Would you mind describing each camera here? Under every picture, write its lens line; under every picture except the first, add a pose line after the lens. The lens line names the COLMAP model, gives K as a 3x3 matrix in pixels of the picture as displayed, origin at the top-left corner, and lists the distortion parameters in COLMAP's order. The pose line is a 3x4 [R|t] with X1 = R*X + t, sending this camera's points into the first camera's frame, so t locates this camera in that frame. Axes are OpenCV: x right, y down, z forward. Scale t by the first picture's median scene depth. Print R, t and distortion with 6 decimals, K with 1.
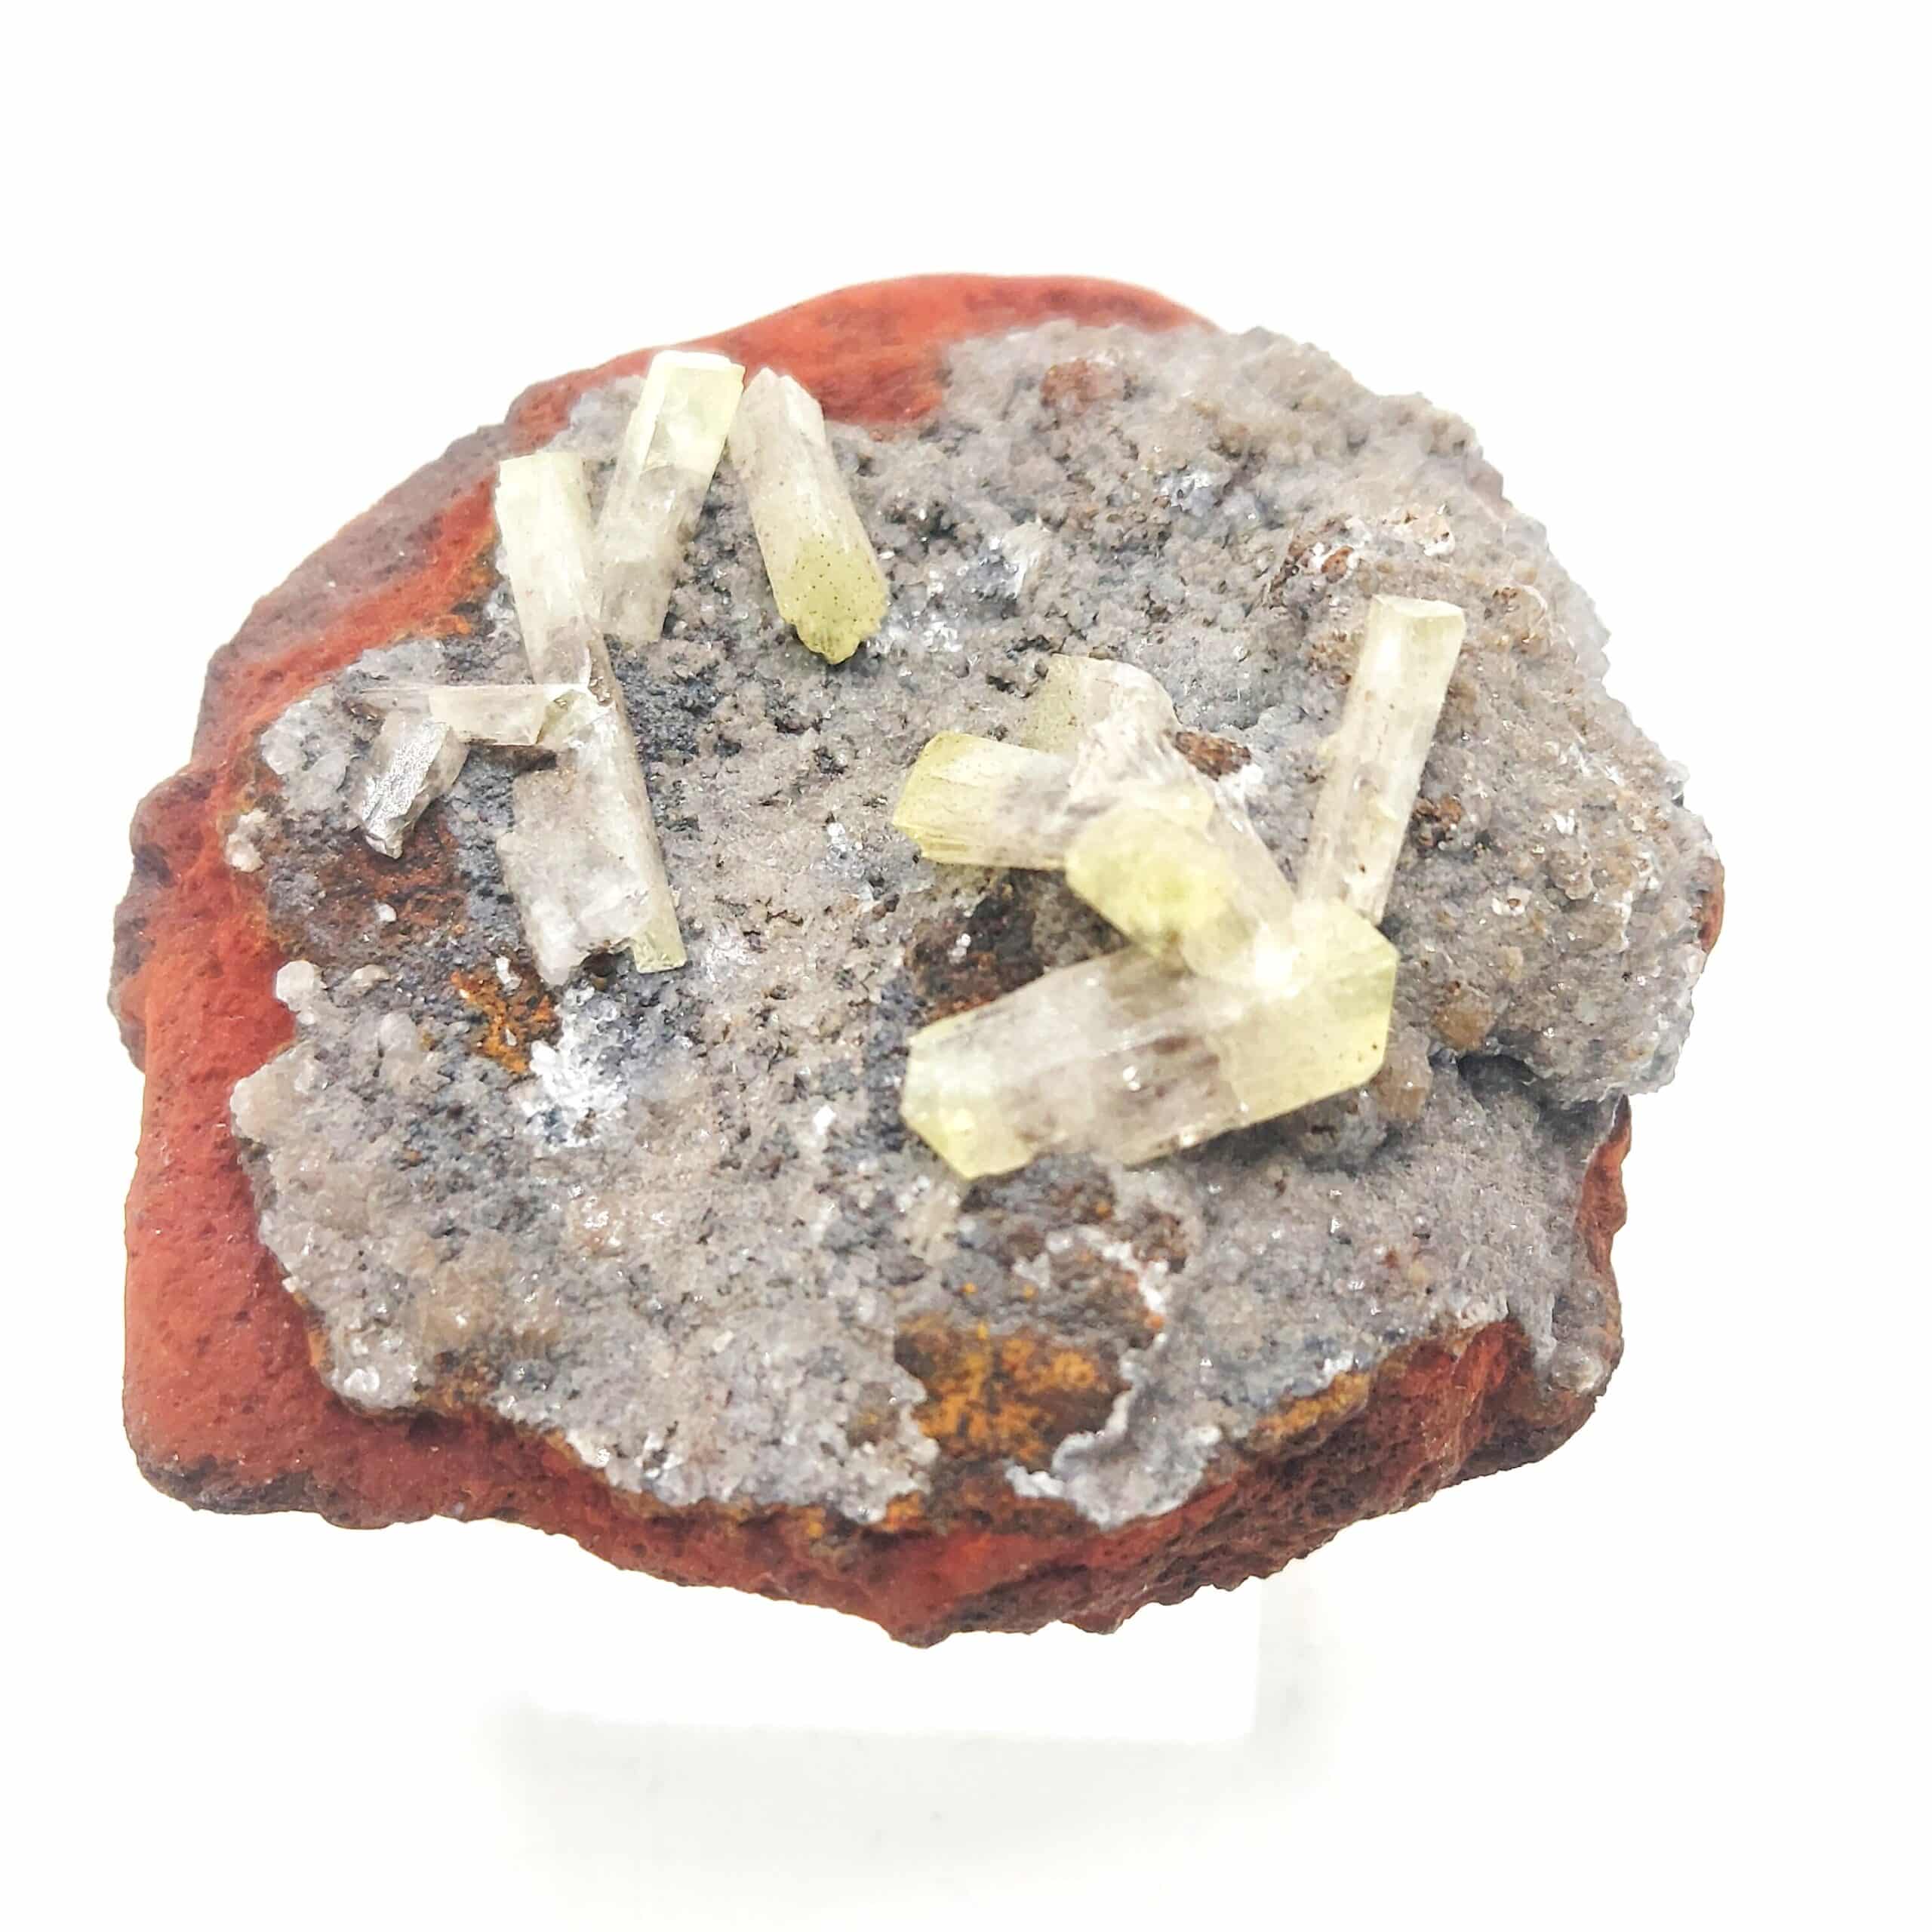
lens RADIAL K [[4083.9, 0, 966.0], [0, 4083.9, 966.0], [0, 0, 1]] dist [0.152147, -0.127048]
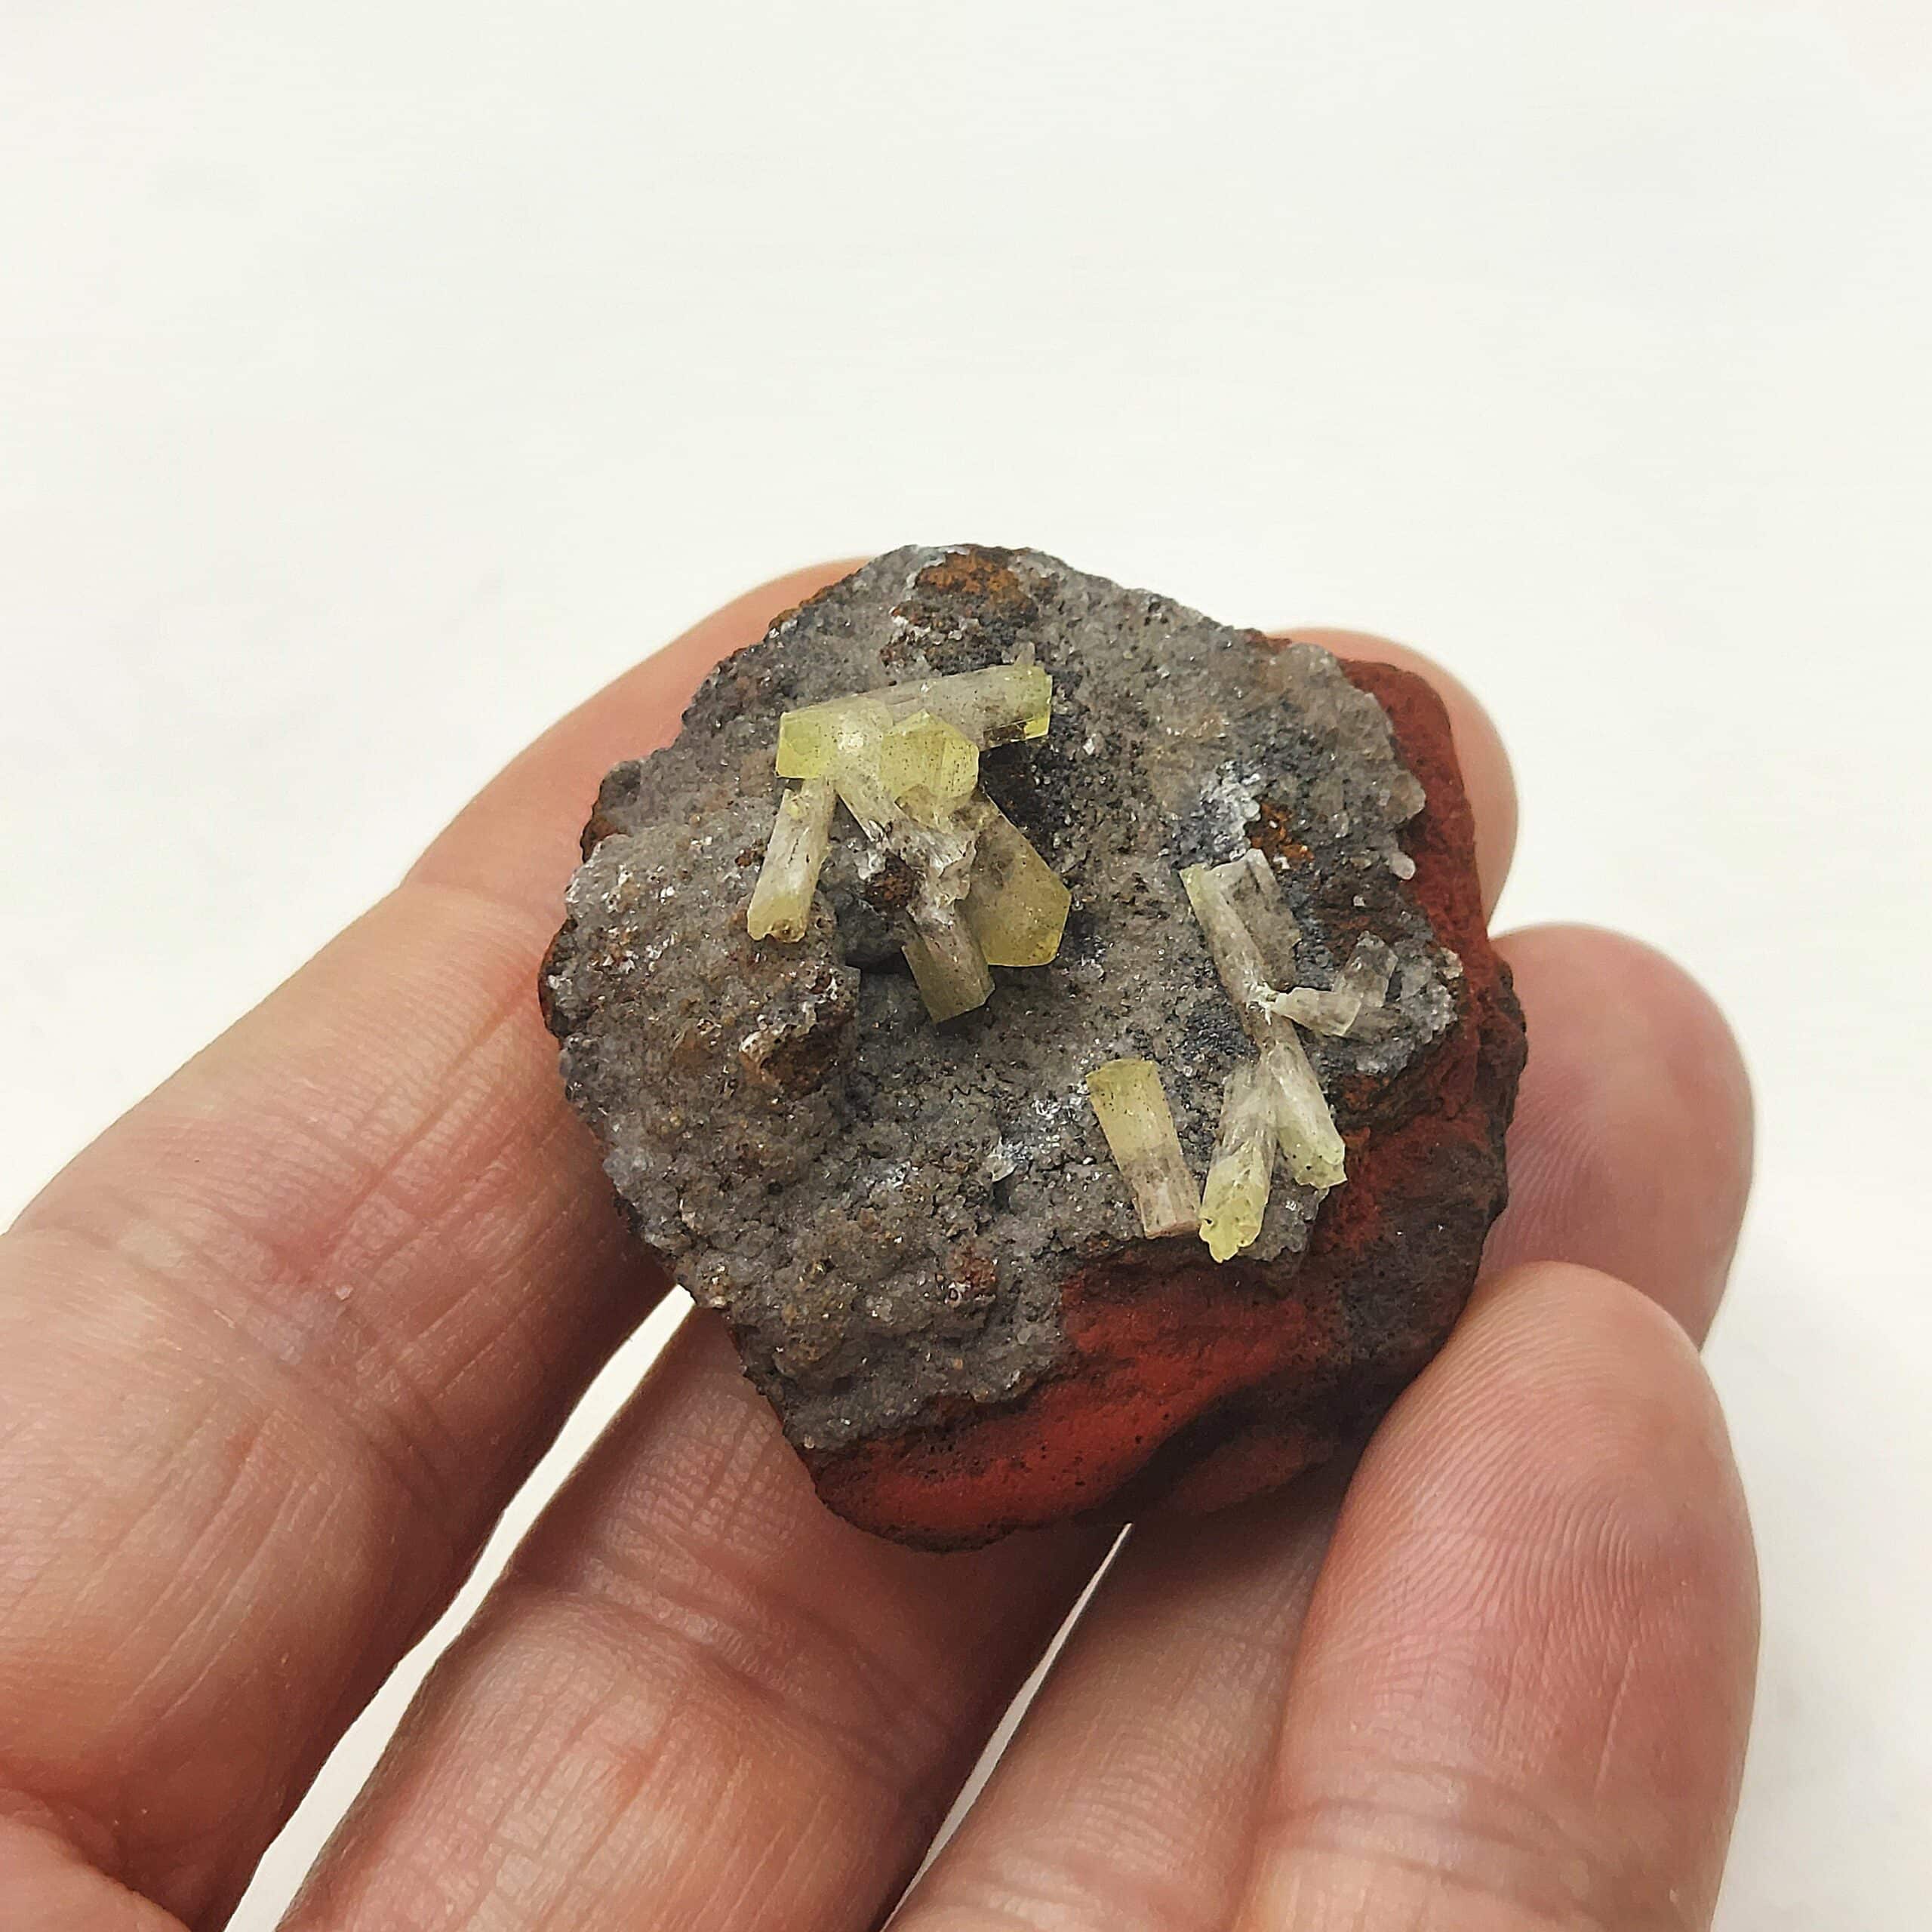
lens RADIAL K [[4083.9, 0, 966.0], [0, 4083.9, 966.0], [0, 0, 1]] dist [0.152147, -0.127048]
pose [[-0.989375, 0.024951, -0.143232, 0.266514], [-0.125815, -0.640625, 0.757476, -1.324820], [-0.072858, 0.767448, 0.636958, -0.028365]]
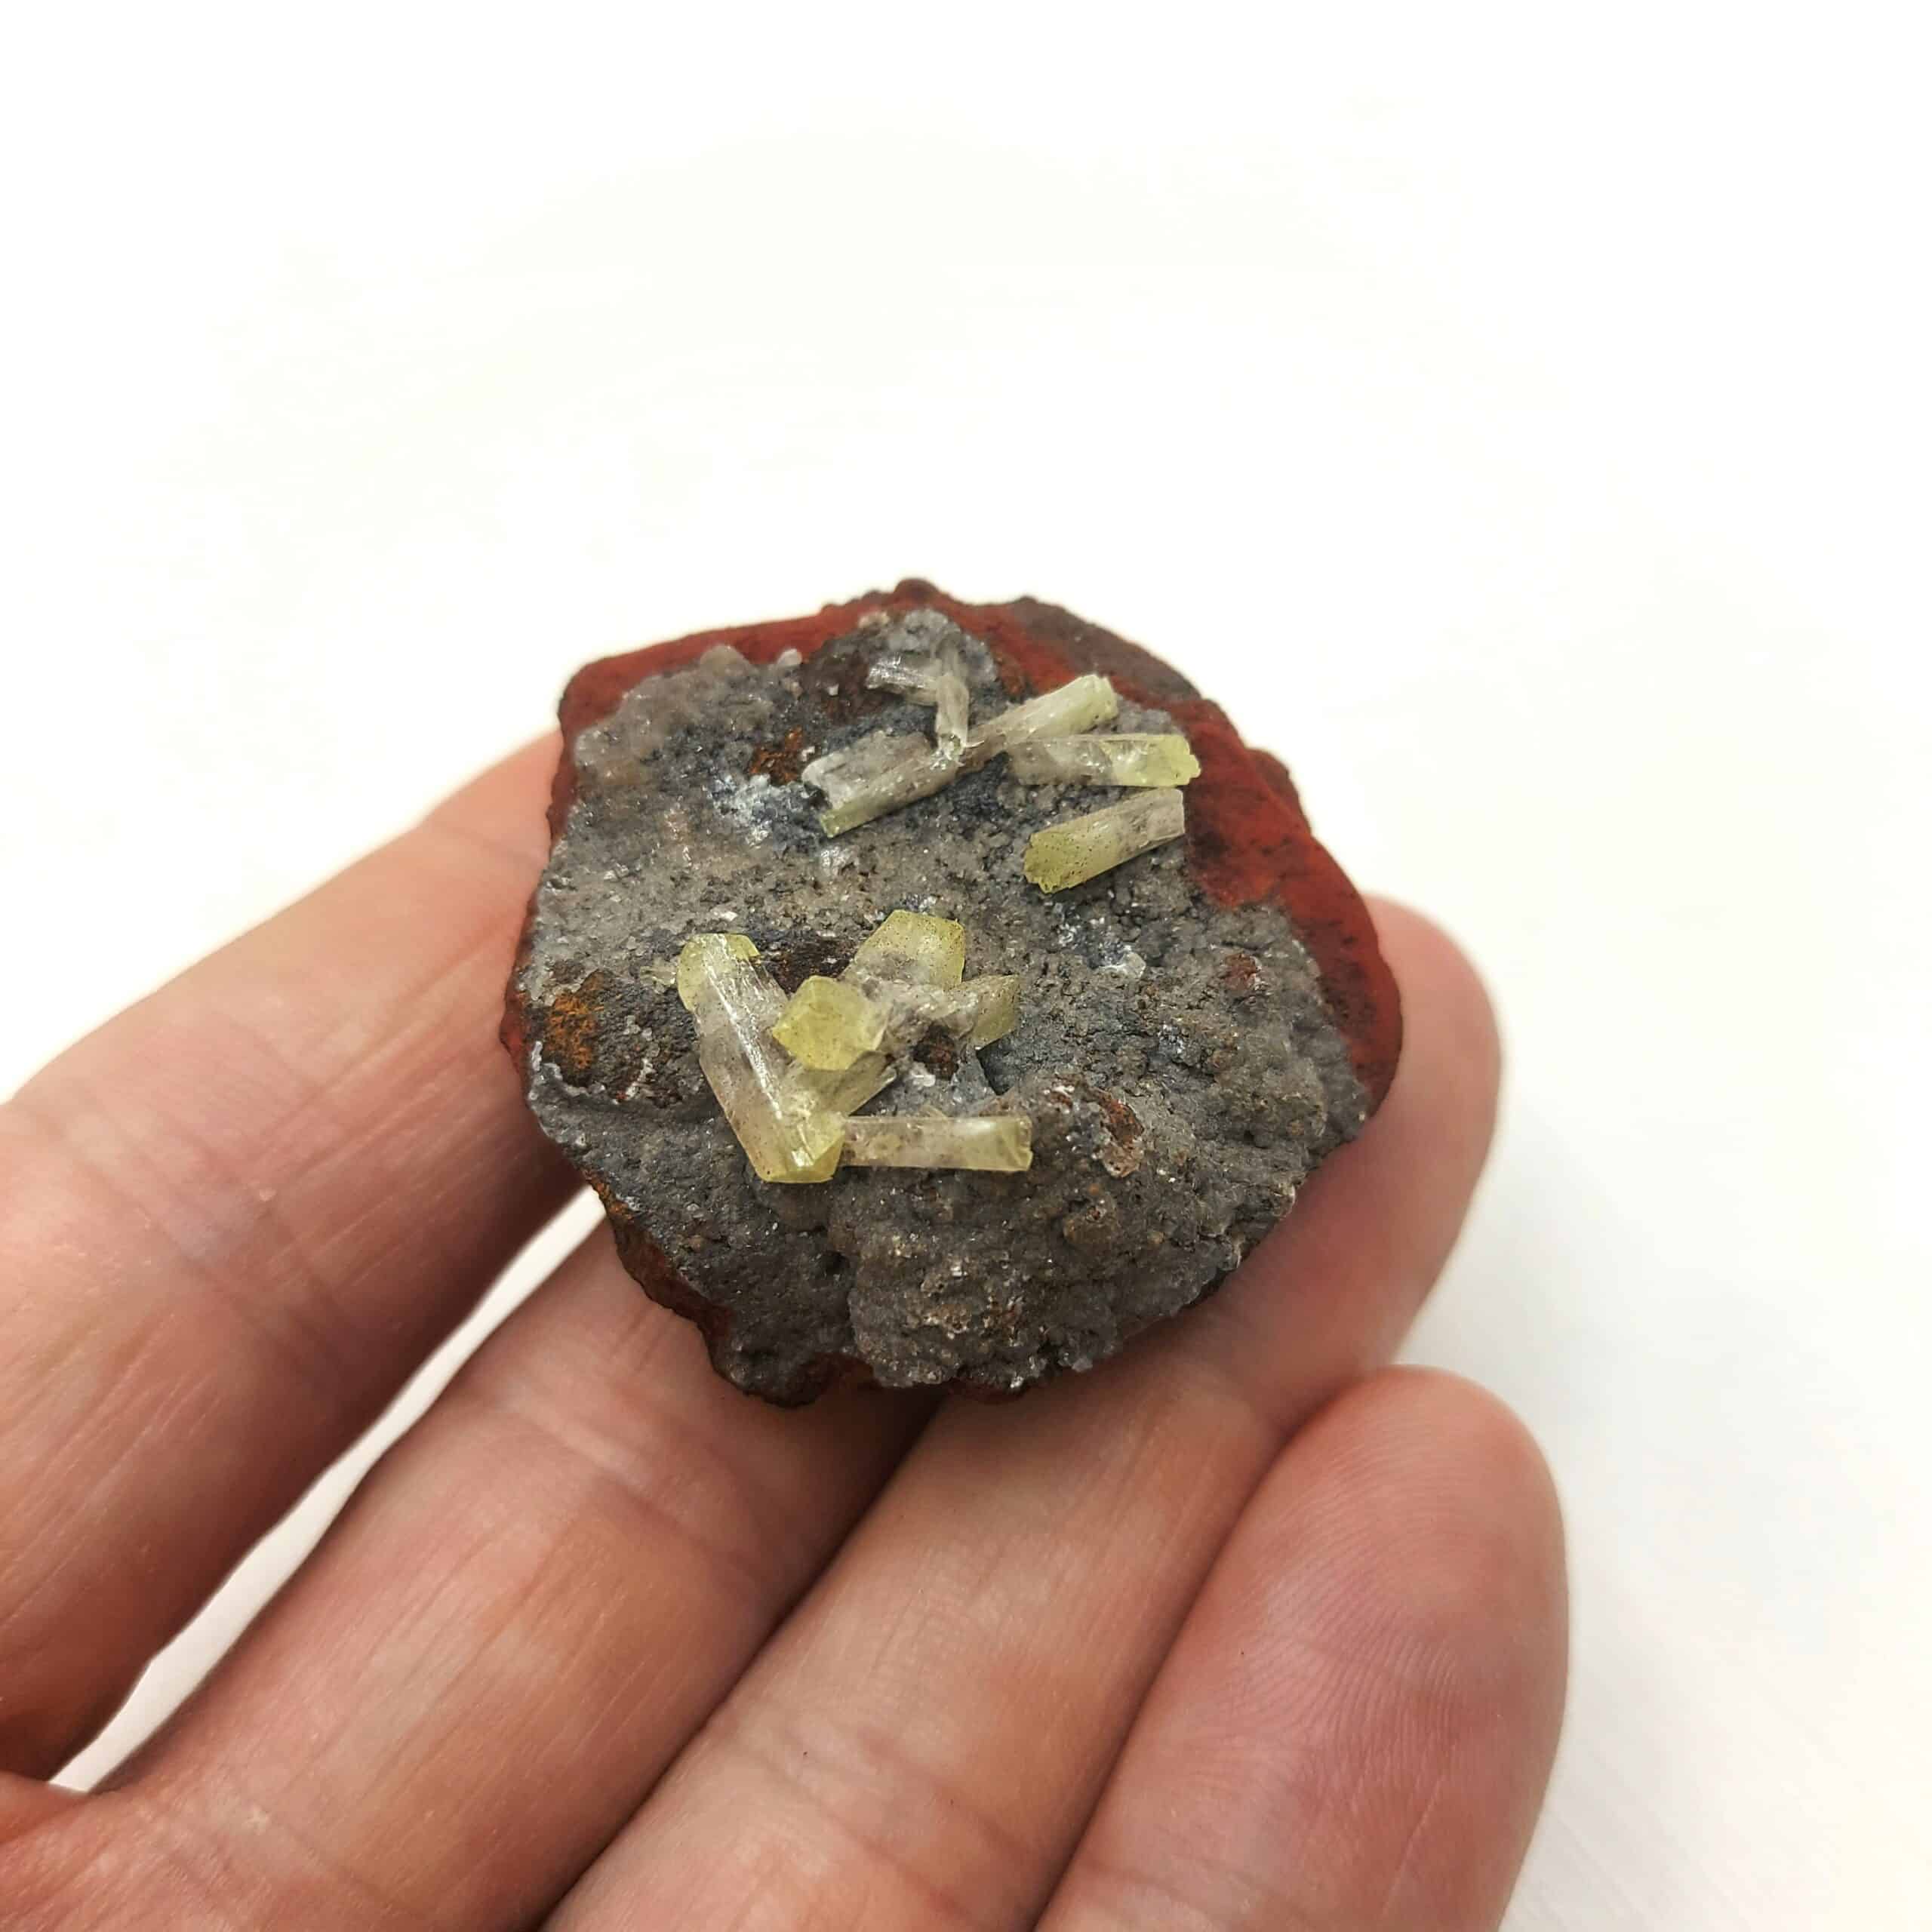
lens RADIAL K [[2072.6, 0, 966.0], [0, 2072.6, 966.0], [0, 0, 1]] dist [0.053026, -0.016250]
pose [[0.185375, 0.932475, -0.310042, 0.301318], [-0.878053, 0.298839, 0.373790, -0.406174], [0.441202, 0.202942, 0.874160, 0.219677]]
